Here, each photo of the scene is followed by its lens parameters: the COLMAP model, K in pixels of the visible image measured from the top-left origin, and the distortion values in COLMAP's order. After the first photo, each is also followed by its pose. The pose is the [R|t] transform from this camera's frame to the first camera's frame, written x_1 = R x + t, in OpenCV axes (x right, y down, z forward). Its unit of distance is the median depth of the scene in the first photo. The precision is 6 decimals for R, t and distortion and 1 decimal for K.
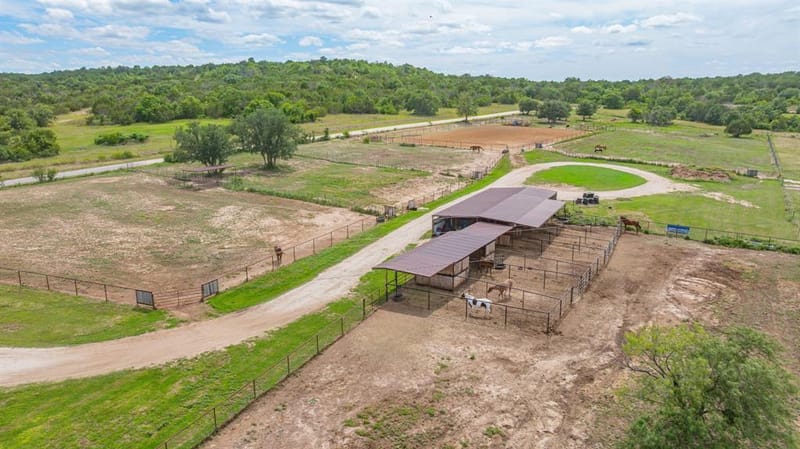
lens RADIAL K [[564.0, 0, 401.4], [0, 564.0, 225.3], [0, 0, 1]] dist [-0.035876, 0.031631]
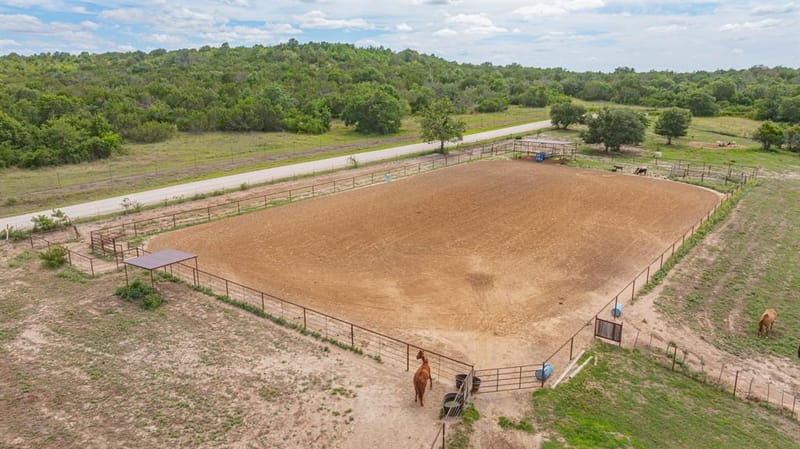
lens RADIAL K [[564.0, 0, 403.0], [0, 564.0, 223.1], [0, 0, 1]] dist [-0.035876, 0.031631]
pose [[0.998307, 0.017080, -0.055599, 0.242960], [-0.016384, 0.999782, 0.012951, -0.279350], [0.055808, -0.012018, 0.998369, 1.090071]]
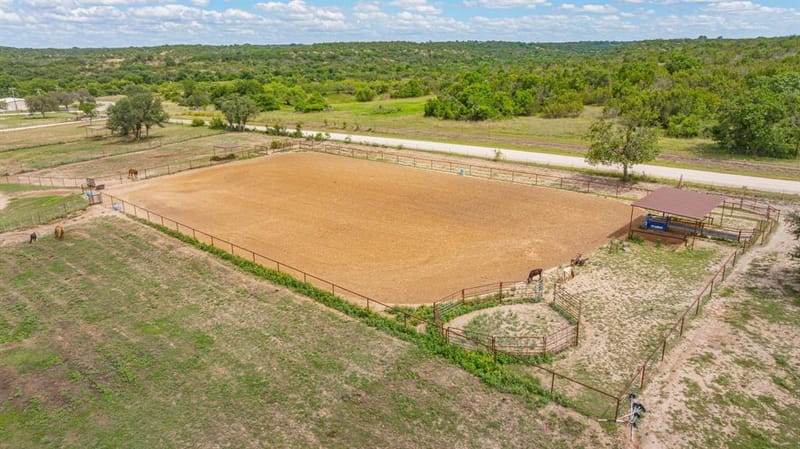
lens RADIAL K [[564.0, 0, 398.0], [0, 564.0, 221.6], [0, 0, 1]] dist [-0.035876, 0.031631]
pose [[-0.147999, 0.298448, -0.942881, 1.093378], [-0.215073, 0.920851, 0.325234, -0.545689], [0.965318, 0.250923, -0.072097, 1.971842]]
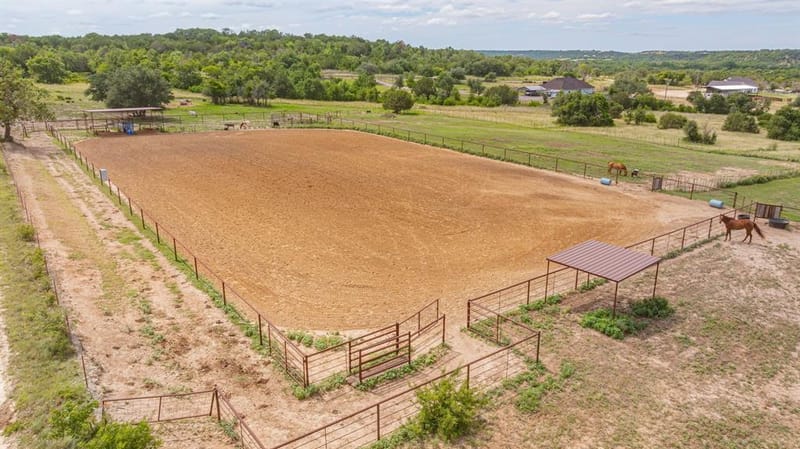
lens RADIAL K [[564.0, 0, 397.2], [0, 564.0, 225.4], [0, 0, 1]] dist [-0.035876, 0.031631]
pose [[0.312428, -0.266791, 0.911708, -0.267987], [0.215156, 0.954684, 0.205636, -0.342645], [-0.925255, 0.131913, 0.355672, 1.513683]]
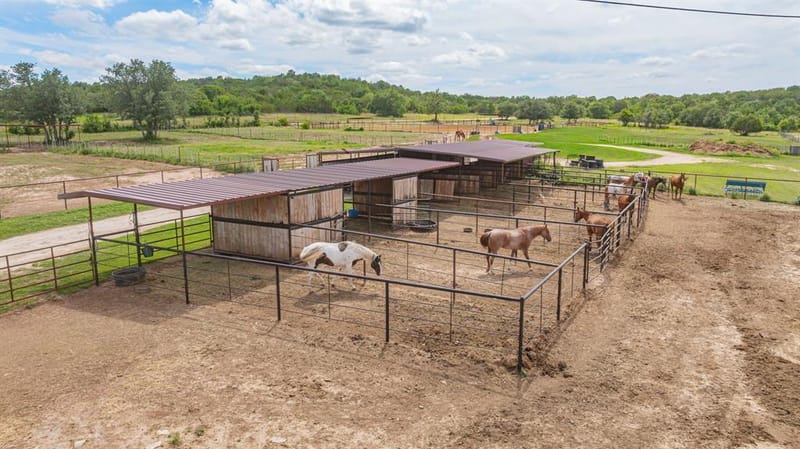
lens RADIAL K [[564.0, 0, 403.3], [0, 564.0, 226.3], [0, 0, 1]] dist [-0.035876, 0.031631]
pose [[0.999547, -0.001728, 0.030043, 0.084953], [0.003398, 0.998445, -0.055642, 0.059283], [-0.029900, 0.055719, 0.997999, 0.313441]]
